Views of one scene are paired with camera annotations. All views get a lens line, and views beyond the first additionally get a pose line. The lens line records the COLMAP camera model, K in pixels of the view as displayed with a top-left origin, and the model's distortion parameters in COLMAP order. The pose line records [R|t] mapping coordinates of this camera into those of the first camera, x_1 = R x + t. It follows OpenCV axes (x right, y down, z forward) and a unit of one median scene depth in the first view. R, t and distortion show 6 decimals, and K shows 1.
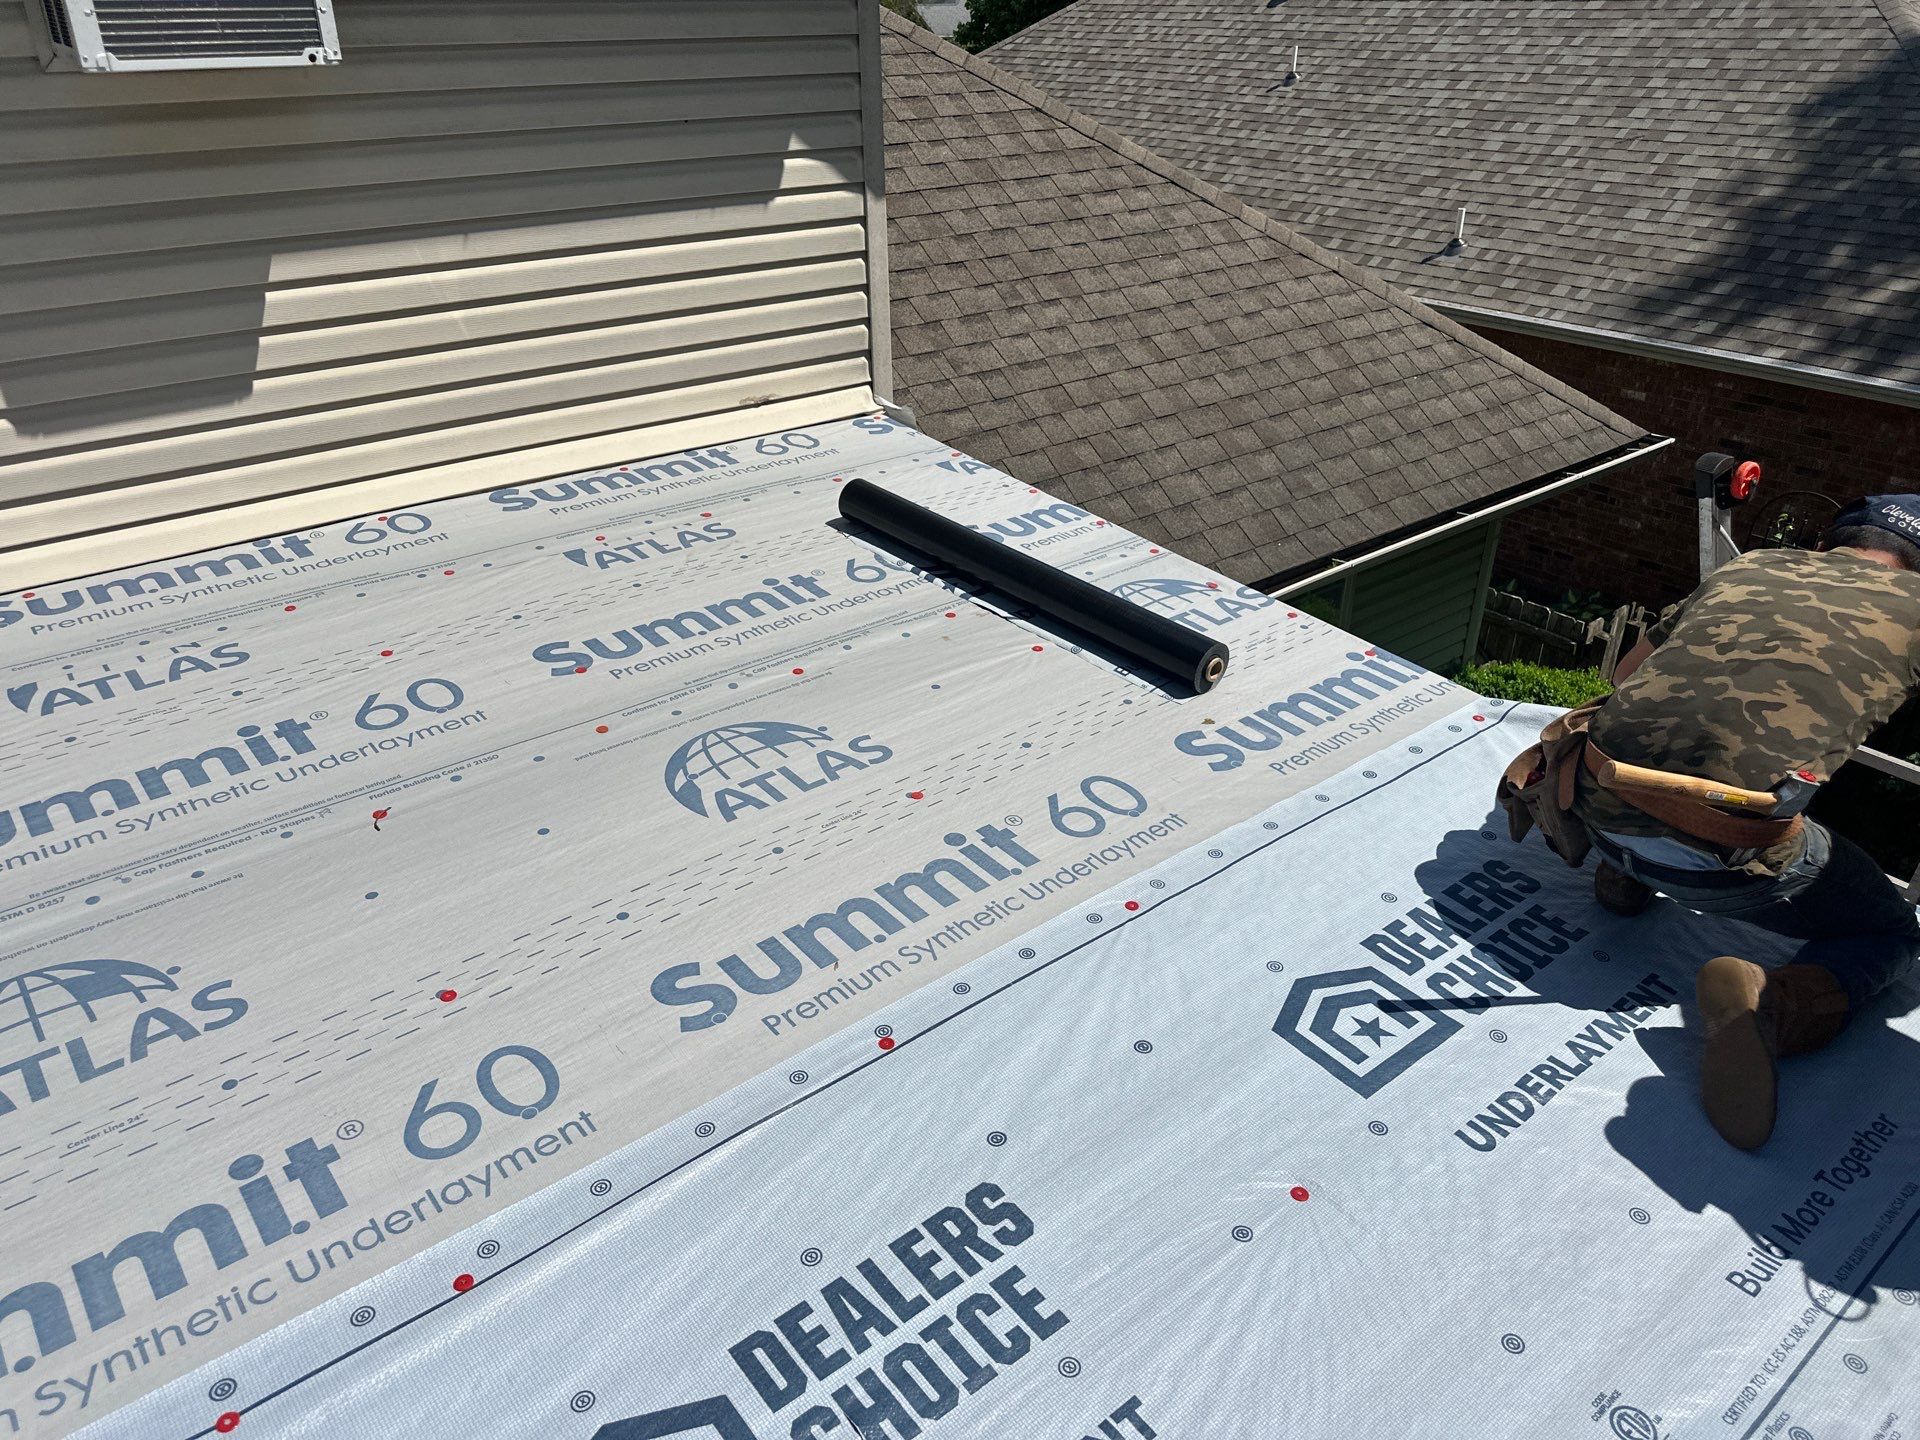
lens RADIAL K [[1311.3, 0, 960.0], [0, 1311.3, 720.0], [0, 0, 1]] dist [0.001739, -0.012695]
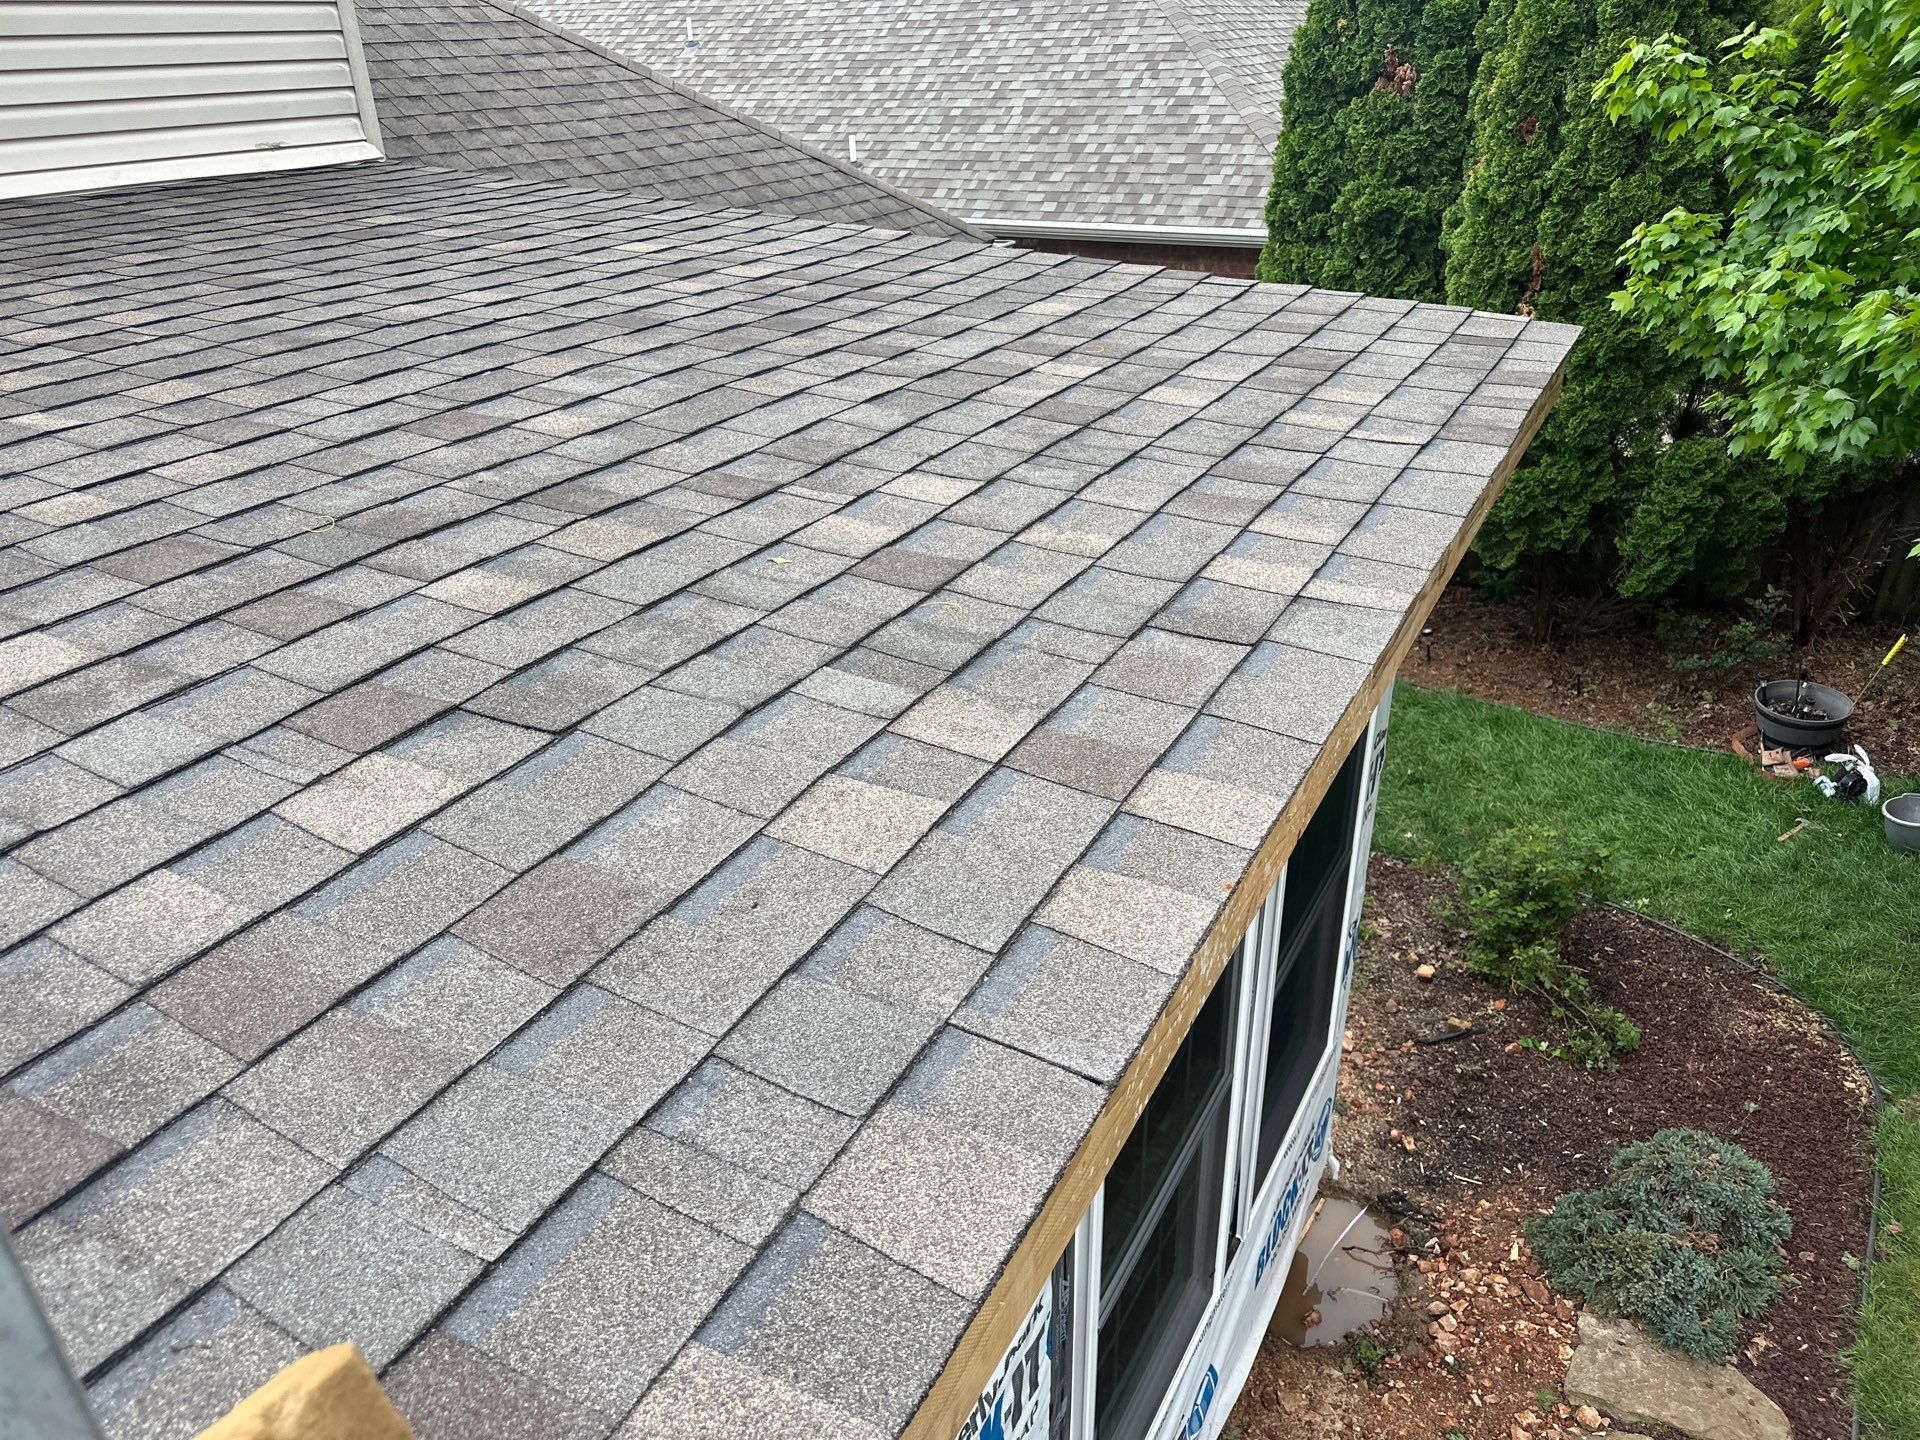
lens RADIAL K [[1311.3, 0, 960.0], [0, 1311.3, 720.0], [0, 0, 1]] dist [0.001739, -0.012695]
pose [[0.922498, -0.193275, 0.334128, -0.024686], [0.202608, 0.979234, 0.007050, 0.138173], [-0.328552, 0.061194, 0.942501, -0.116108]]
